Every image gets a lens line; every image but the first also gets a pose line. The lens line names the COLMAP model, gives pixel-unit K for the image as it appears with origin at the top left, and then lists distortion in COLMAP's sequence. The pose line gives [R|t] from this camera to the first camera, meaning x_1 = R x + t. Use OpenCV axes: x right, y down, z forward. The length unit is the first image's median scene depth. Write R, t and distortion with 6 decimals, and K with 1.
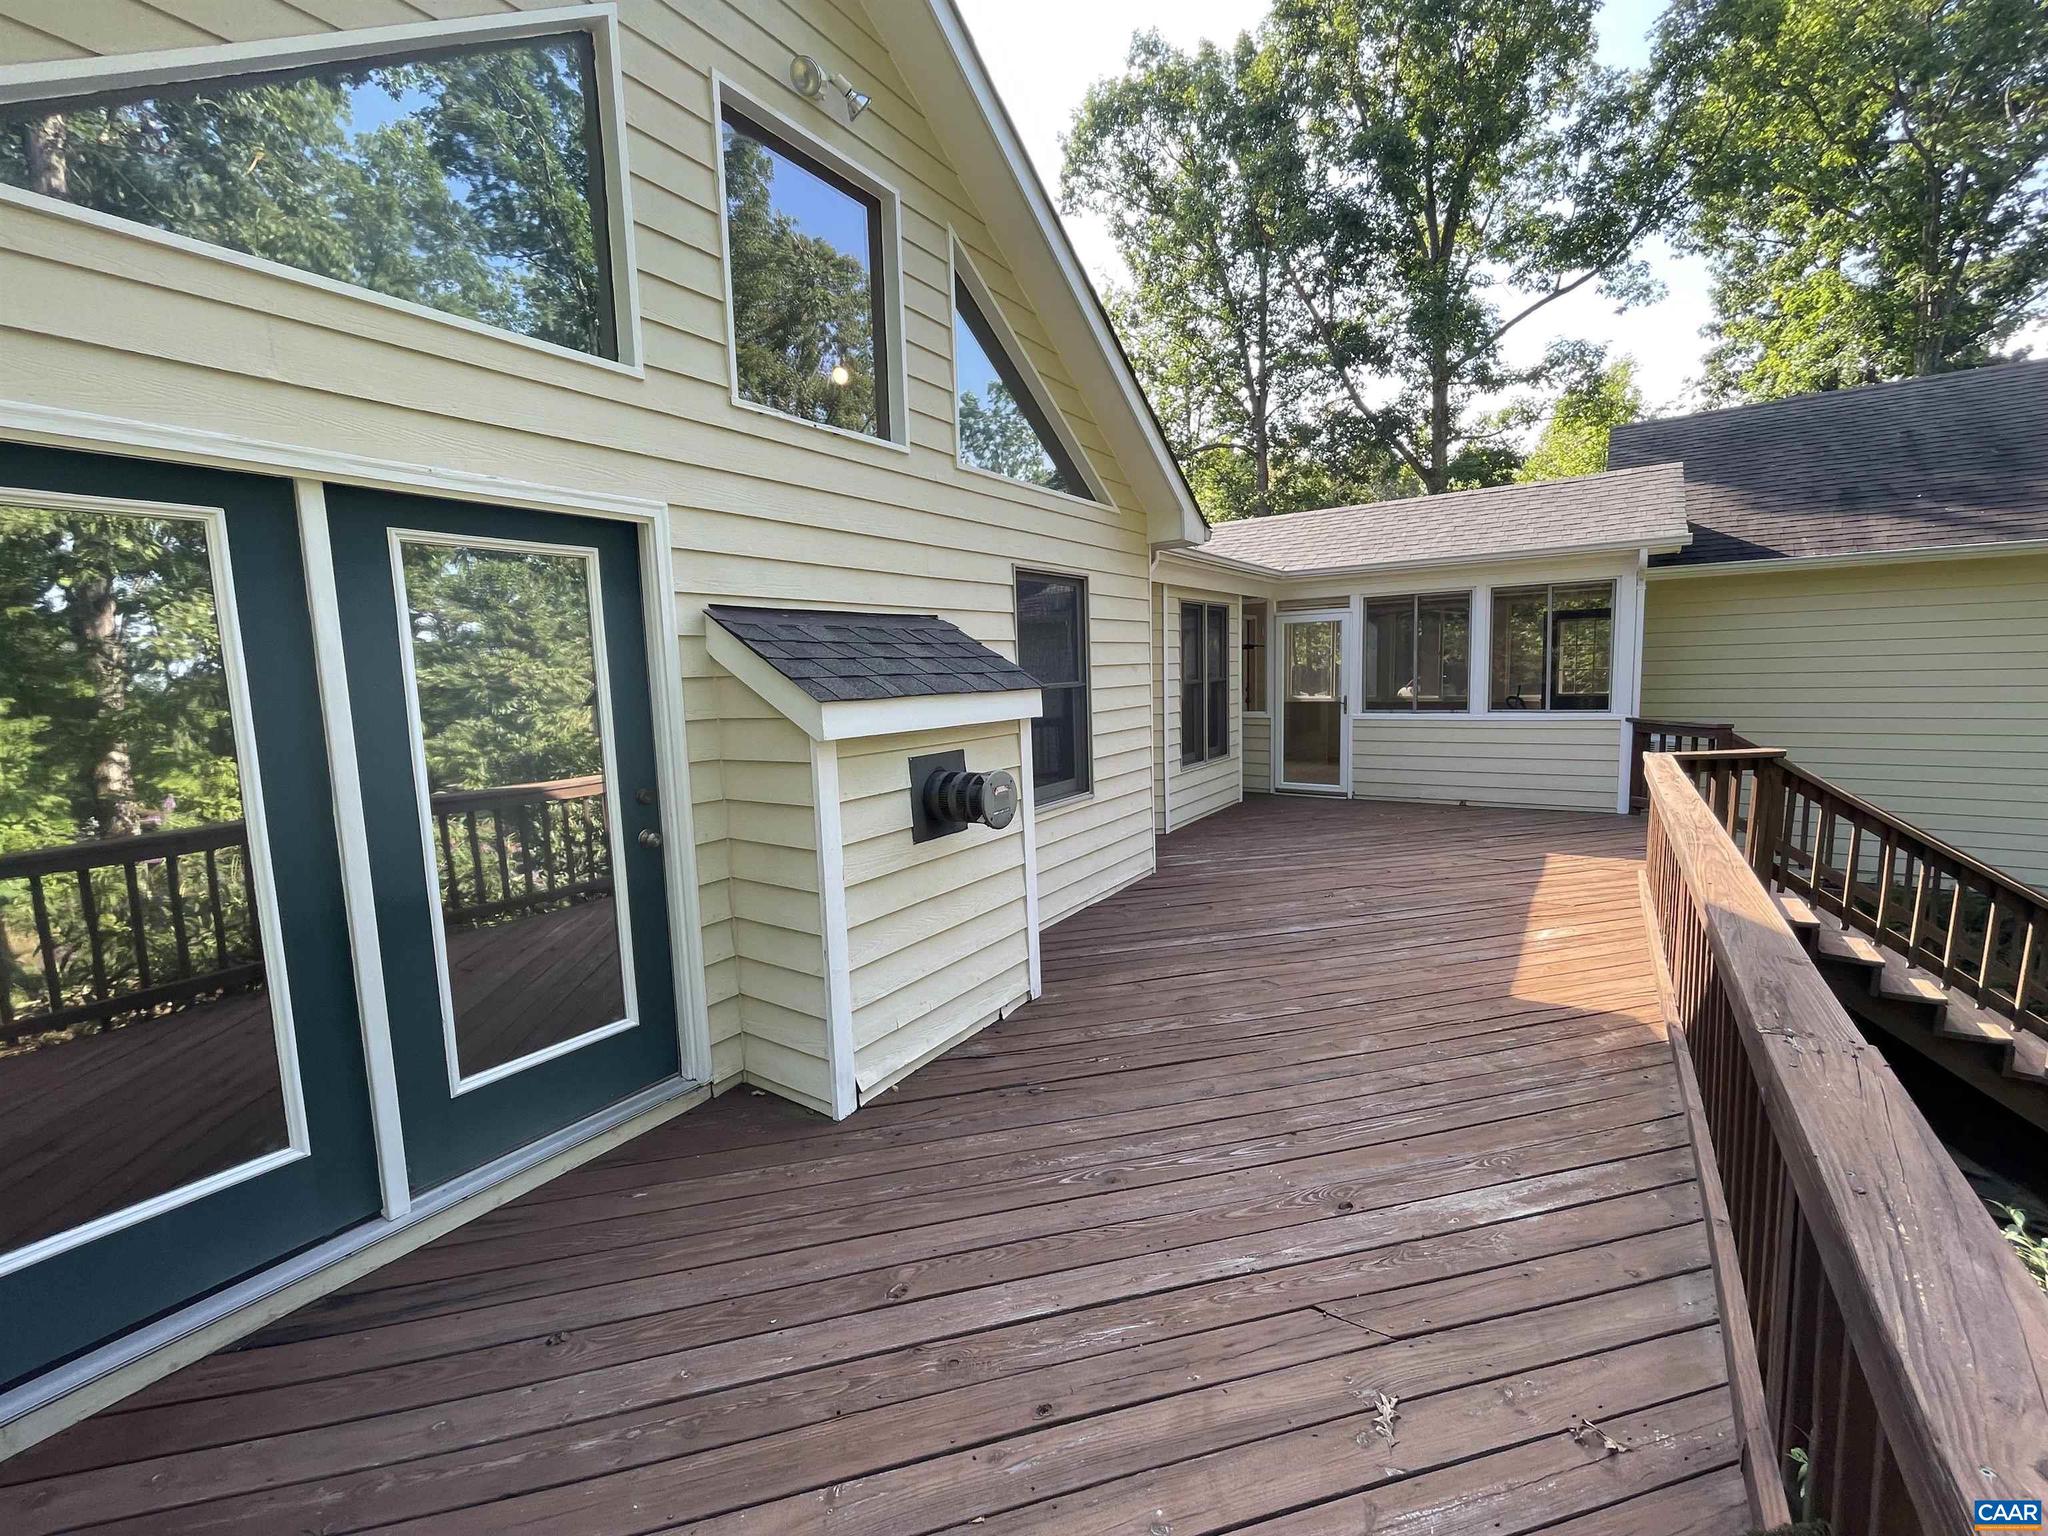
lens RADIAL K [[824.2, 0, 1031.2], [0, 824.2, 752.2], [0, 0, 1]] dist [0.009665, 0.000234]
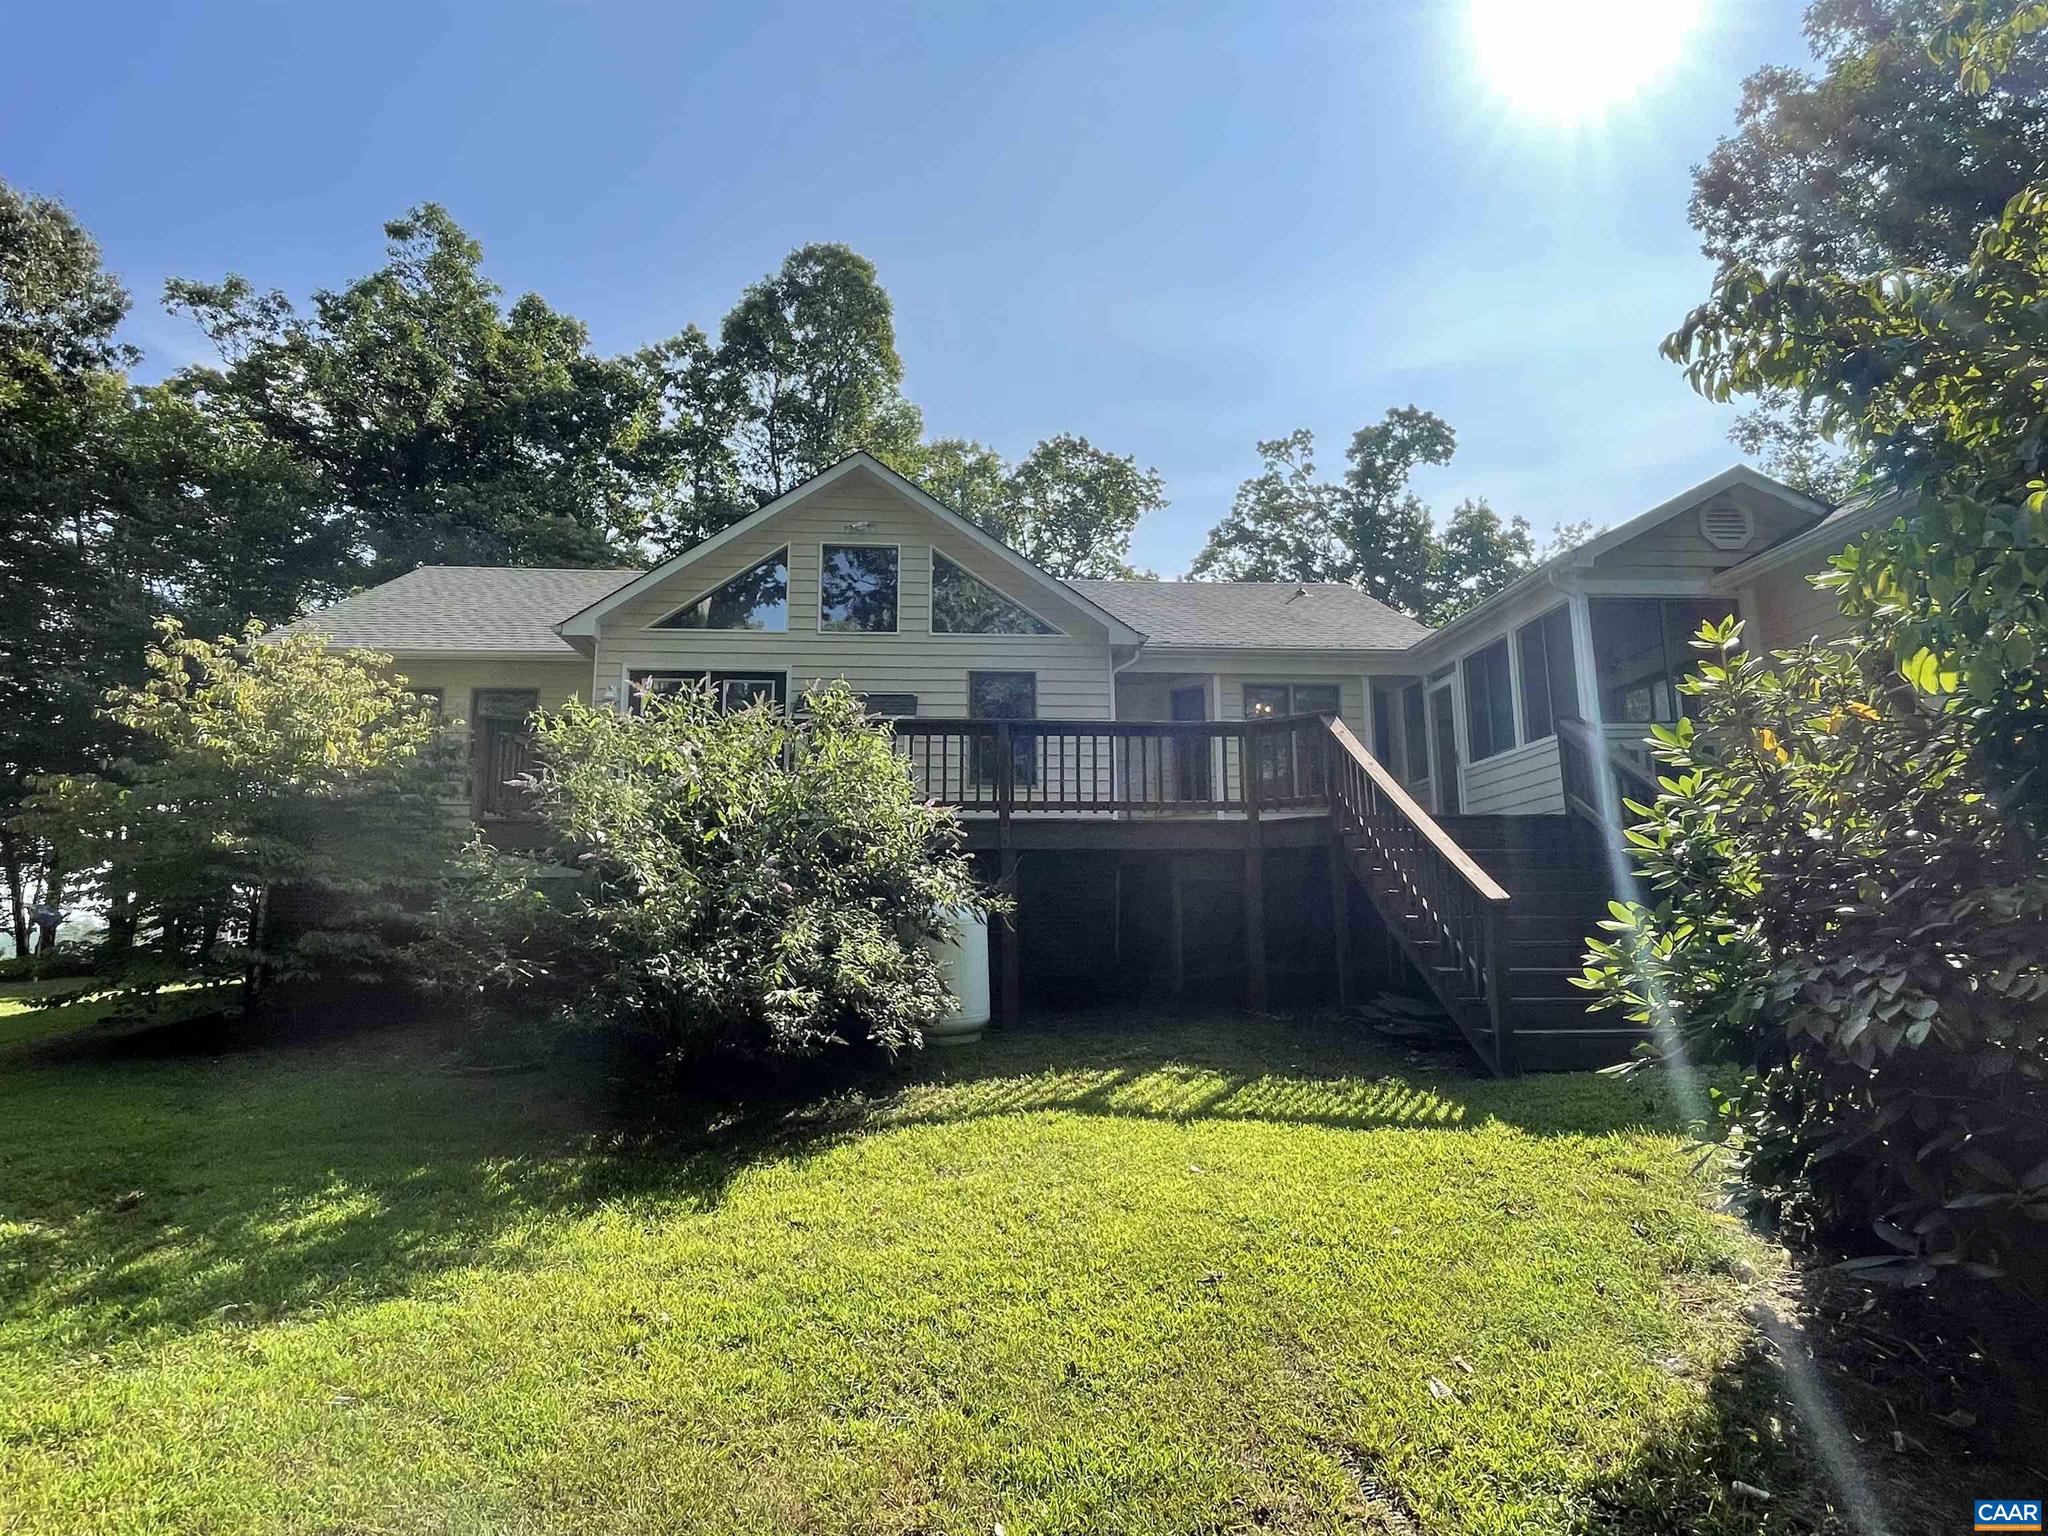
lens RADIAL K [[1113.2, 0, 1021.9], [0, 1113.2, 765.5], [0, 0, 1]] dist [-0.003234, -0.002170]
pose [[0.619078, -0.105505, -0.778210, 0.478751], [-0.095297, 0.973520, -0.207794, 0.125217], [0.779526, 0.202801, 0.592630, -0.115087]]
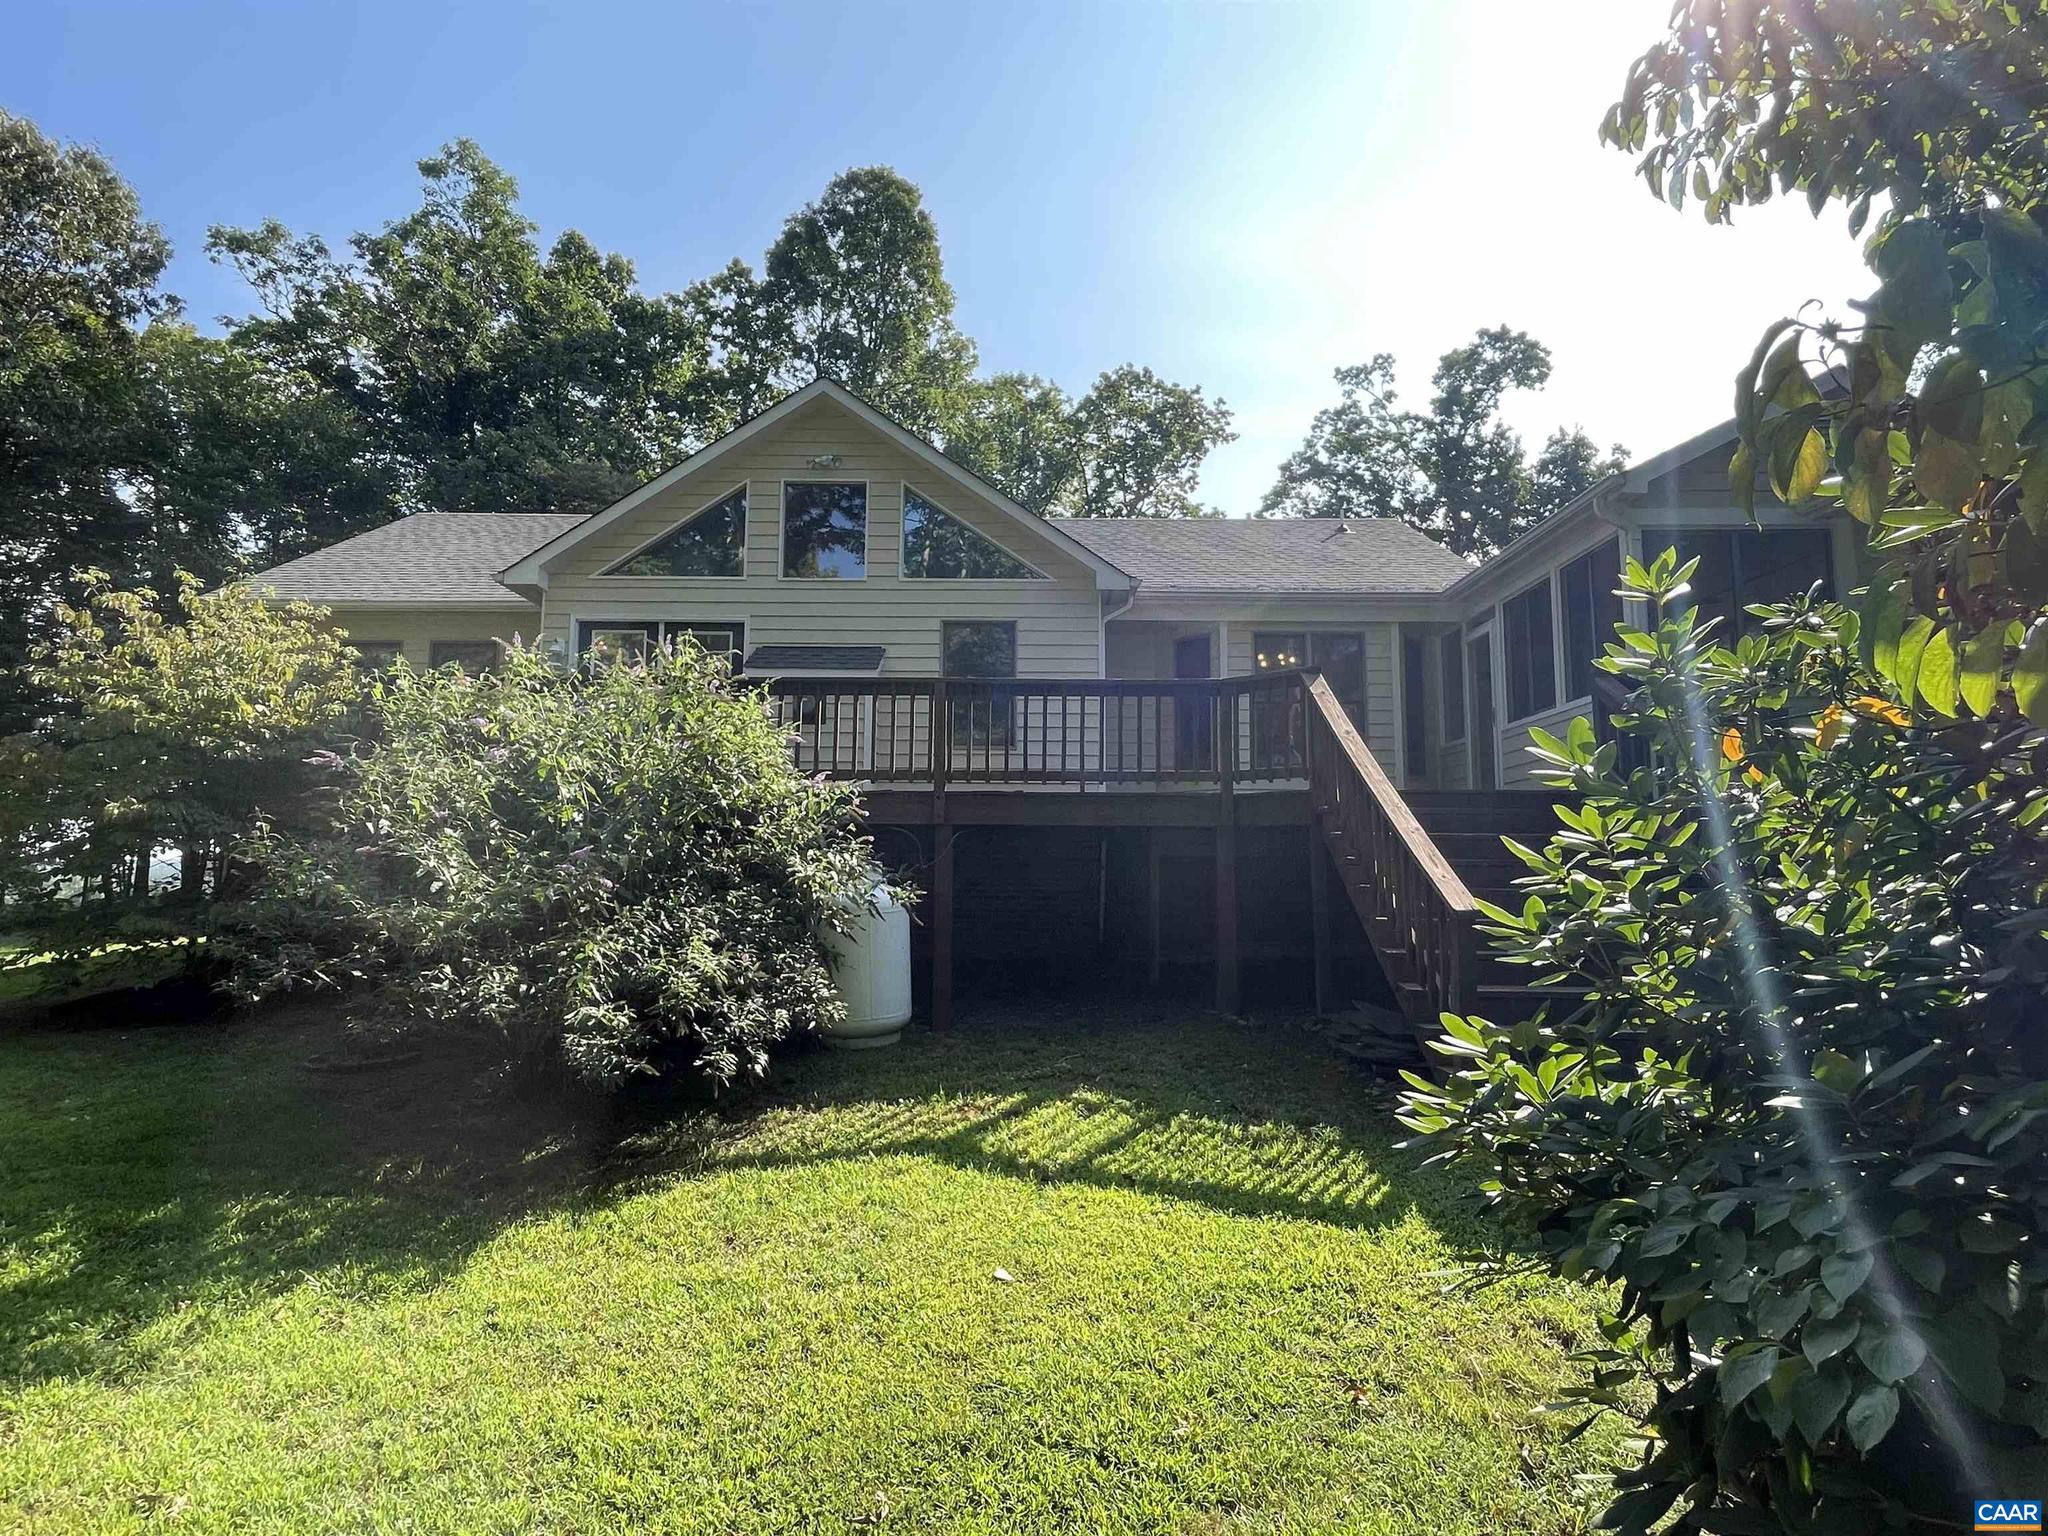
lens RADIAL K [[1113.2, 0, 1017.9], [0, 1113.2, 768.4], [0, 0, 1]] dist [-0.003234, -0.002170]
pose [[0.553818, -0.061276, -0.830380, 0.468060], [-0.112720, 0.982590, -0.147686, 0.101166], [0.824973, 0.175392, 0.537269, -0.041555]]
